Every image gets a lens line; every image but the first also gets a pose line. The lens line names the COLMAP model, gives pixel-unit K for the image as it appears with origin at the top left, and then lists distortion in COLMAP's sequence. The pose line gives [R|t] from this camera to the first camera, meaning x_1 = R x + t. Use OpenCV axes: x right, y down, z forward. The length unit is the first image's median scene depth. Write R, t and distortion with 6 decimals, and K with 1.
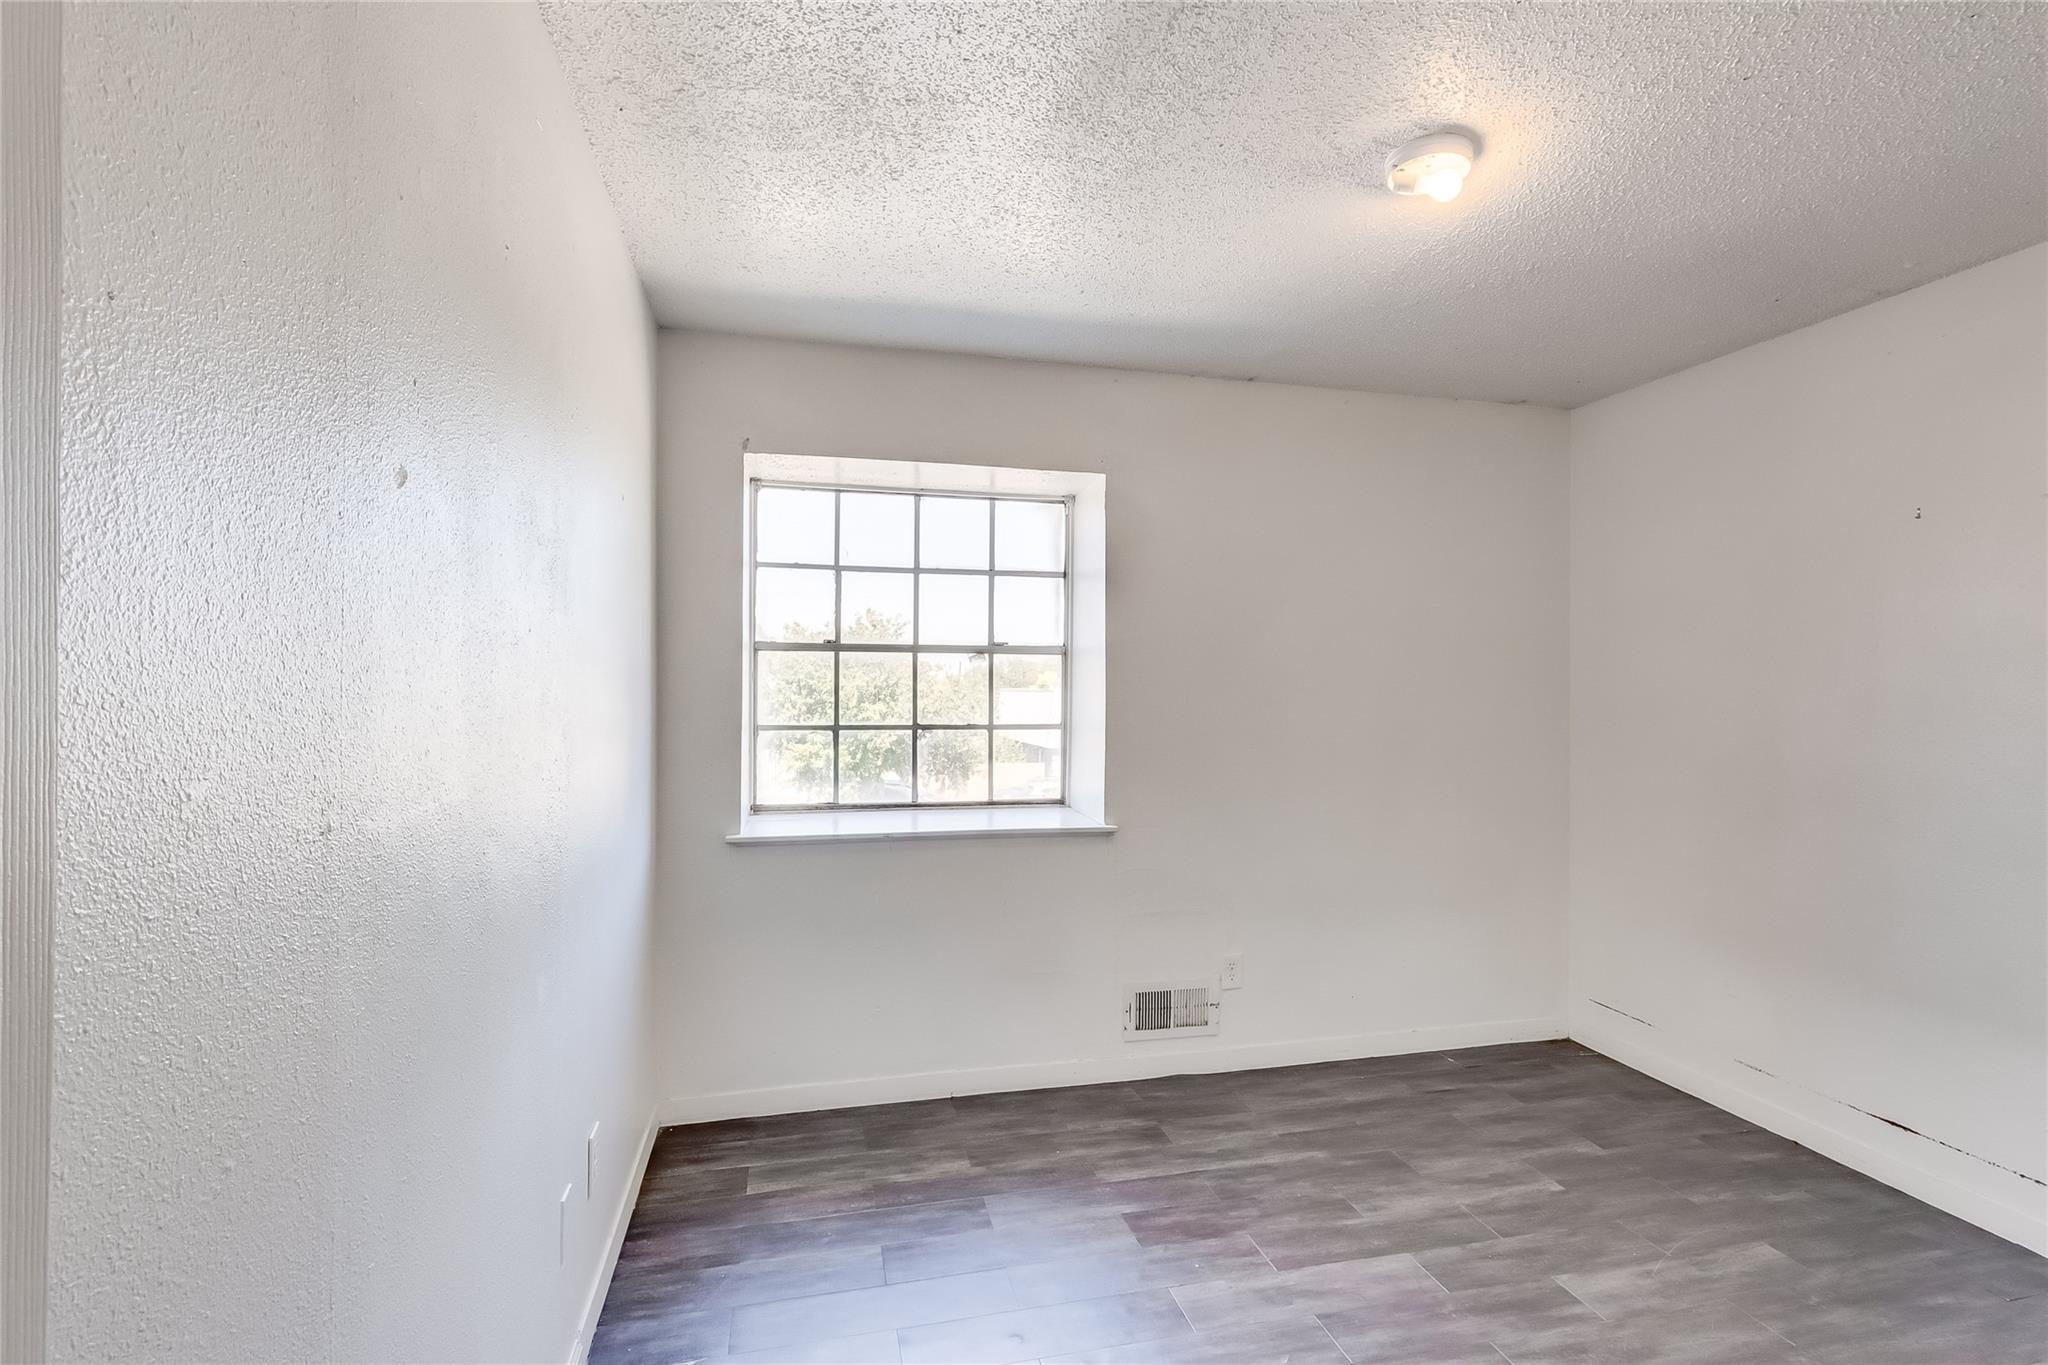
lens RADIAL K [[924.7, 0, 1018.2], [0, 924.7, 688.3], [0, 0, 1]] dist [0.003753, -0.001028]
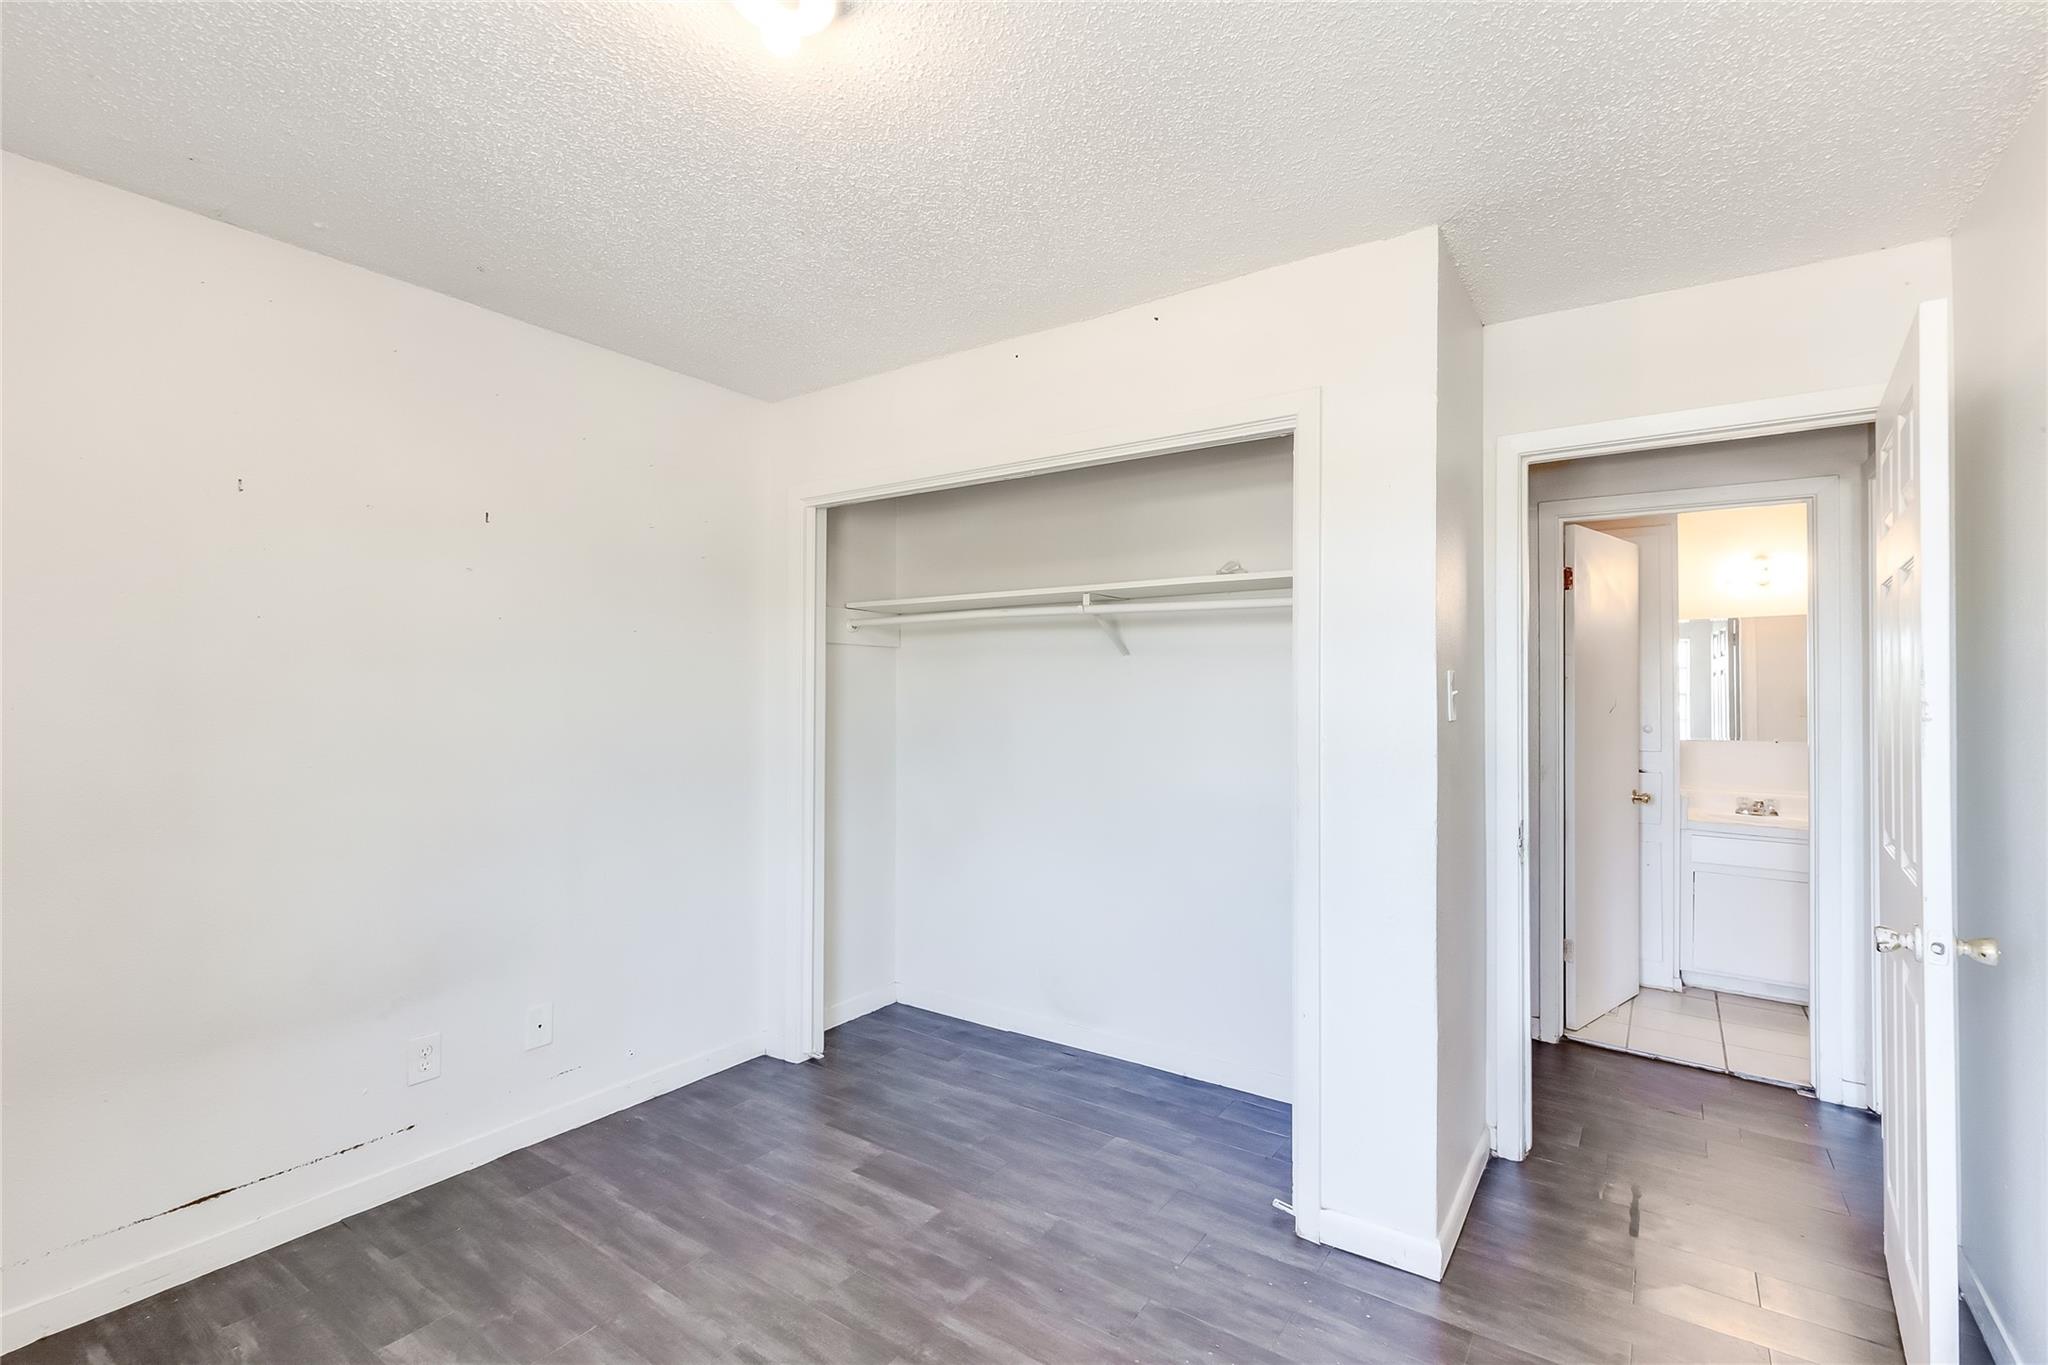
lens RADIAL K [[924.7, 0, 1020.9], [0, 924.7, 685.4], [0, 0, 1]] dist [0.003753, -0.001028]
pose [[-0.671056, -0.004614, 0.741392, -0.200850], [-0.011786, 0.999921, -0.004445, -0.004457], [-0.741313, -0.011721, -0.671057, 1.128299]]
